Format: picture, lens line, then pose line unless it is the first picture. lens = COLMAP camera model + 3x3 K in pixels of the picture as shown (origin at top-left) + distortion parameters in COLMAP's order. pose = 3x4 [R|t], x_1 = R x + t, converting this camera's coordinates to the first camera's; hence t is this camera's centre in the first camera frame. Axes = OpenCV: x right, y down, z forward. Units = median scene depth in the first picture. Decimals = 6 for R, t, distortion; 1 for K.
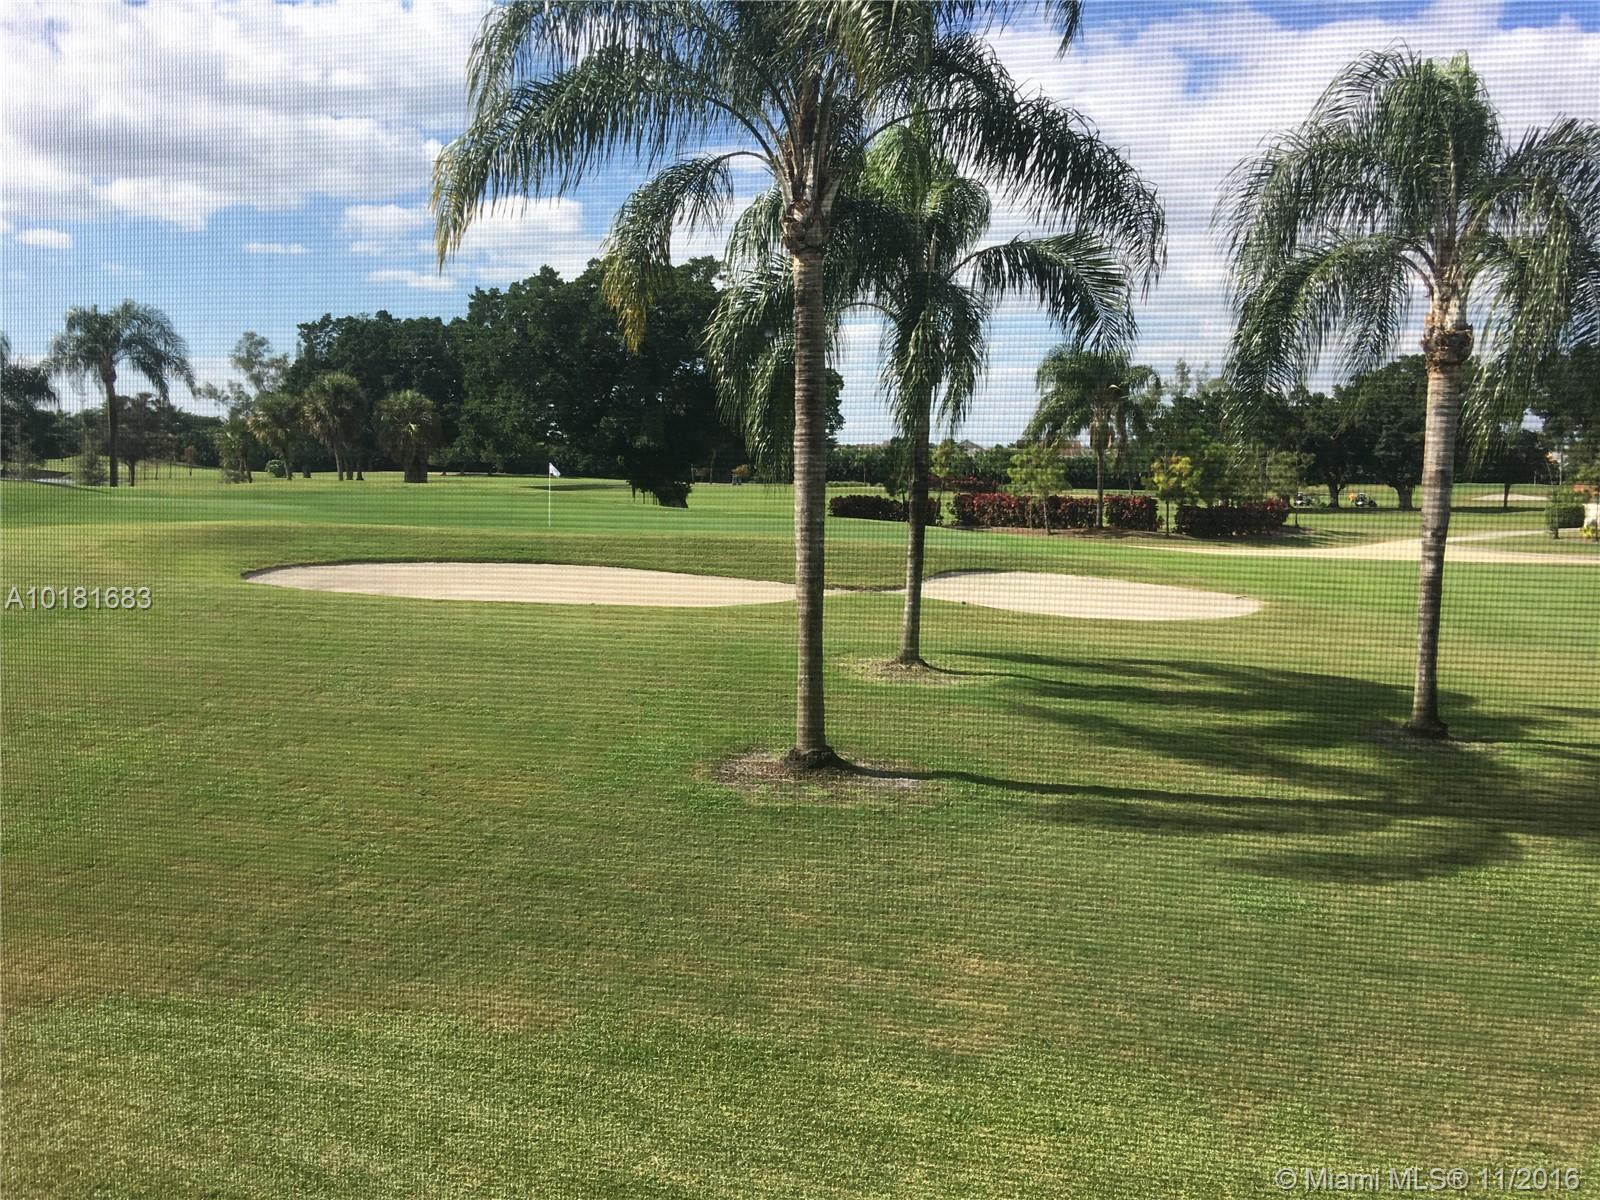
lens RADIAL K [[1353.8, 0, 803.1], [0, 1353.8, 578.0], [0, 0, 1]] dist [0.075824, -0.128877]
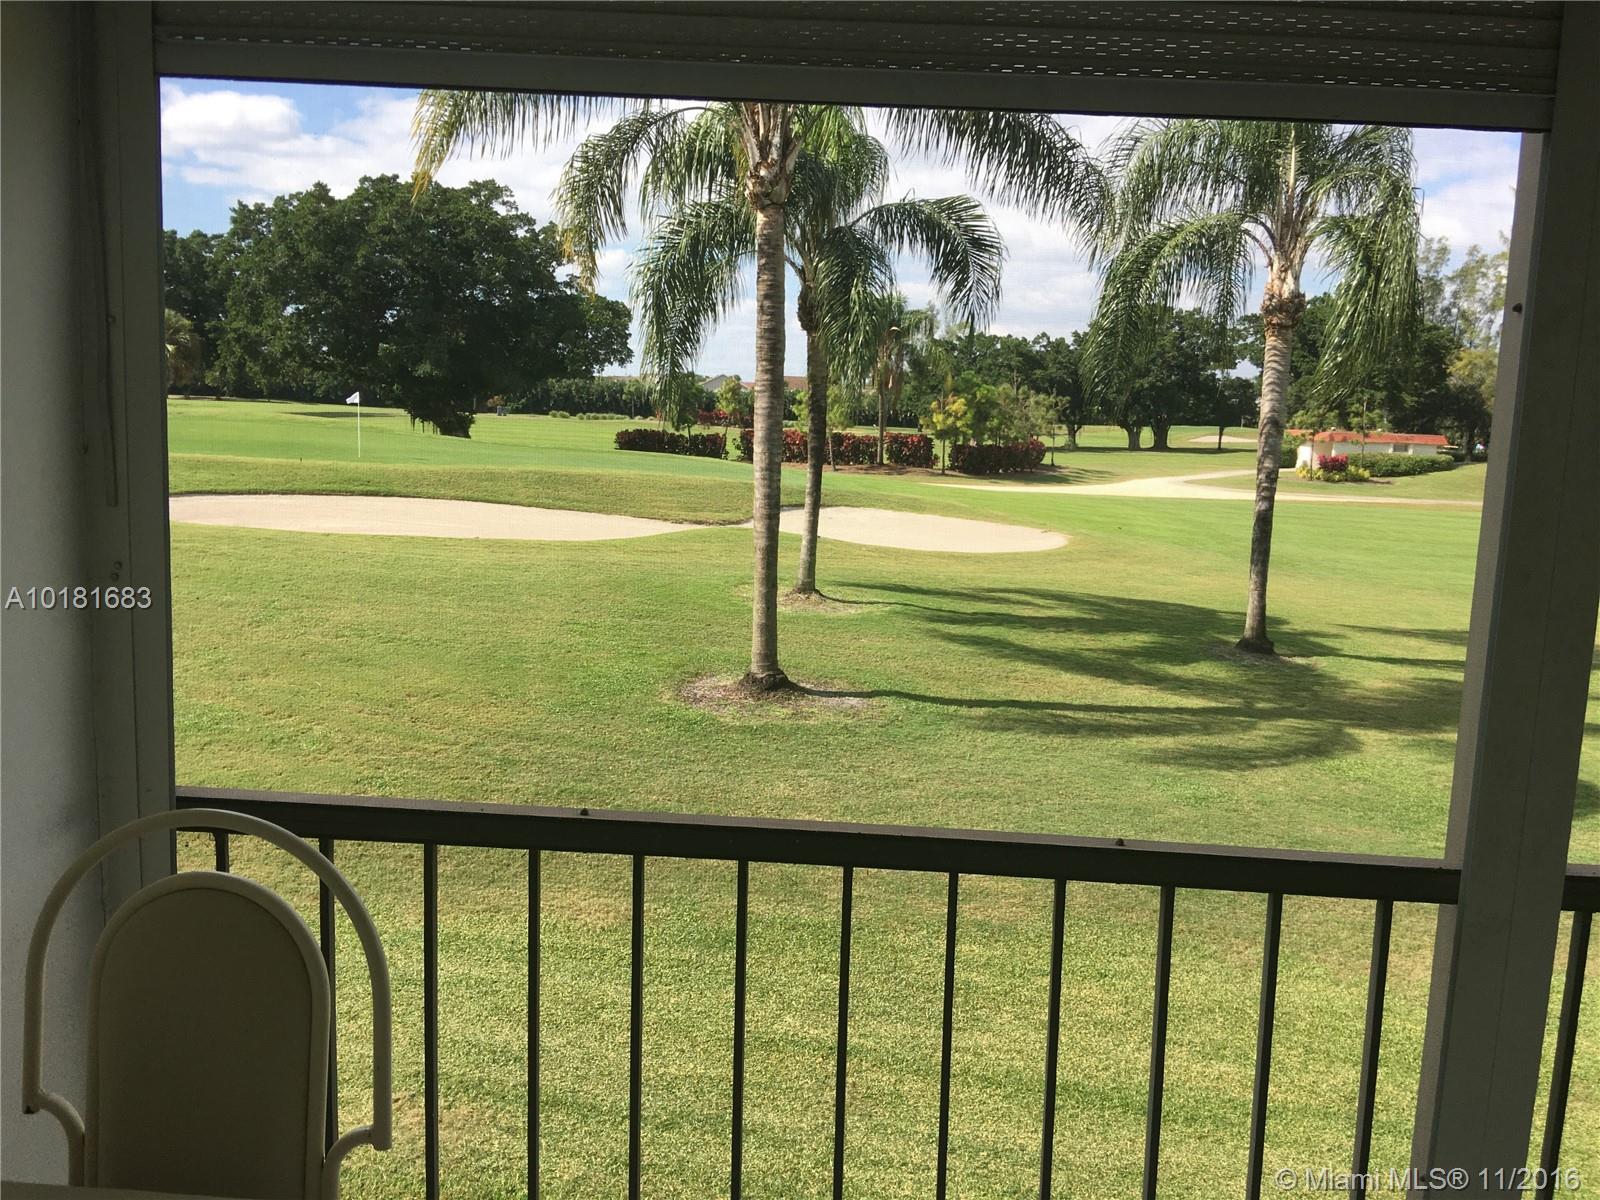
lens RADIAL K [[1353.8, 0, 784.0], [0, 1353.8, 588.4], [0, 0, 1]] dist [0.075824, -0.128877]
pose [[0.981912, -0.006971, 0.189211, -0.126384], [-0.003932, 0.998356, 0.057187, -0.002090], [-0.189299, -0.056897, 0.980270, -0.042475]]
